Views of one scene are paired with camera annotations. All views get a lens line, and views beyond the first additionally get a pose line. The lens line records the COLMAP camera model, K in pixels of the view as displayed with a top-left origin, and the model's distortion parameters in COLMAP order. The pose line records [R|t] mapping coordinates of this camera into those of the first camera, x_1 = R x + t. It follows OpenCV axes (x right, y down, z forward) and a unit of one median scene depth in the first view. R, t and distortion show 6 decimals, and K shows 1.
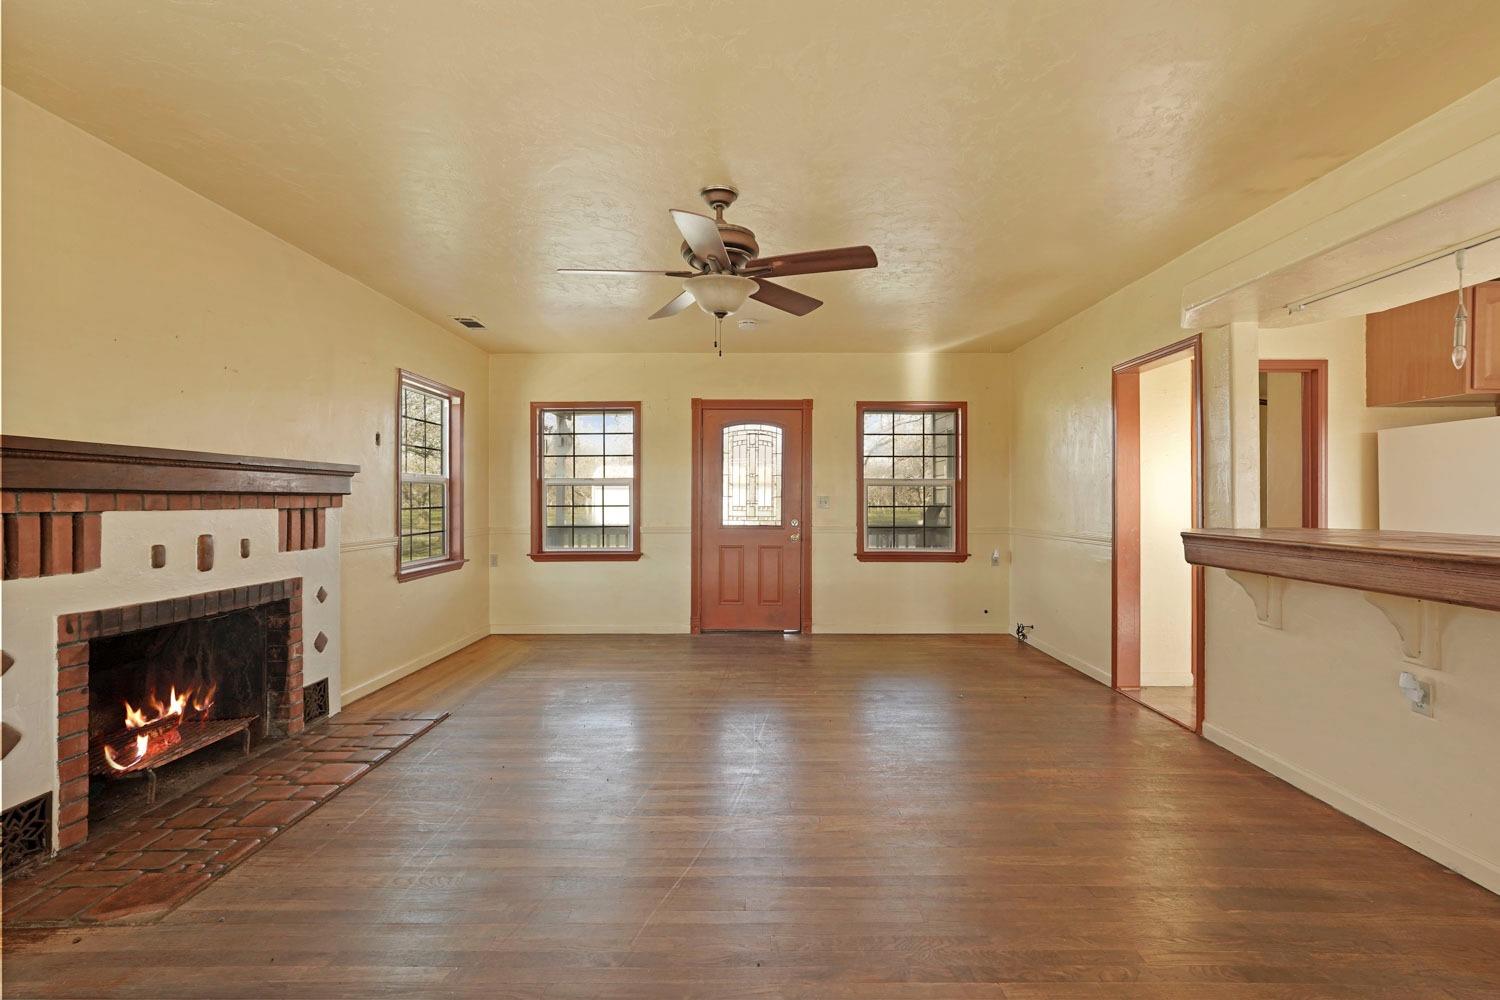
lens RADIAL K [[666.9, 0, 725.7], [0, 666.9, 504.6], [0, 0, 1]] dist [-0.010968, 0.011907]
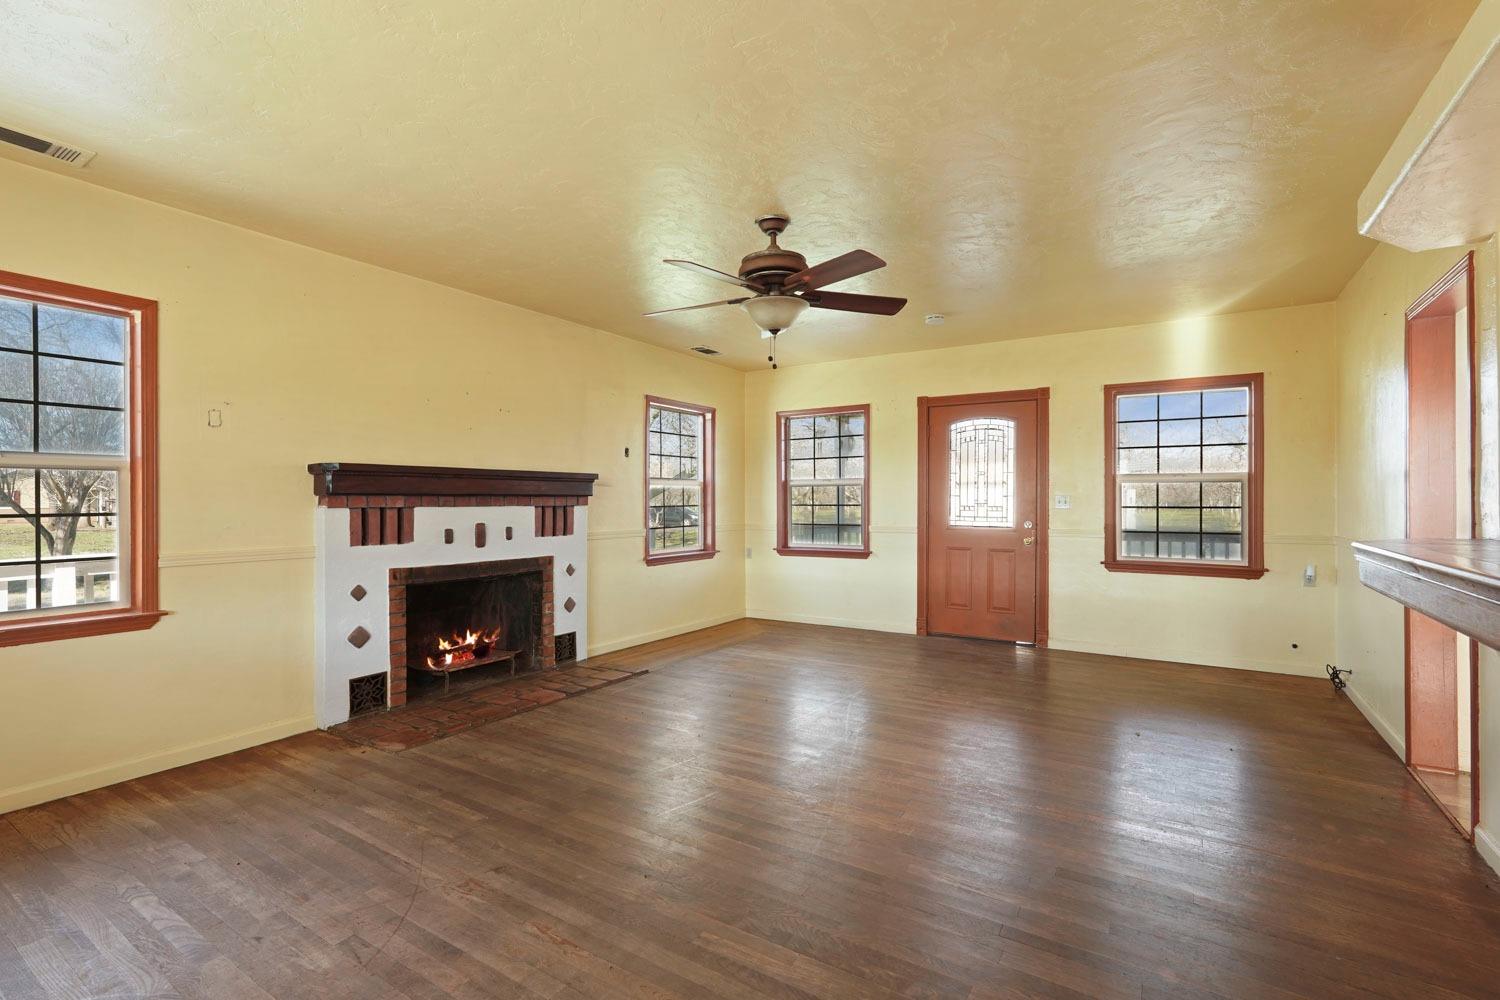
lens RADIAL K [[666.9, 0, 725.7], [0, 666.9, 504.6], [0, 0, 1]] dist [-0.010968, 0.011907]
pose [[0.847300, 0.002419, -0.531109, 0.393305], [-0.002560, 0.999997, 0.000470, 0.001117], [0.531108, 0.000962, 0.847303, 0.017177]]
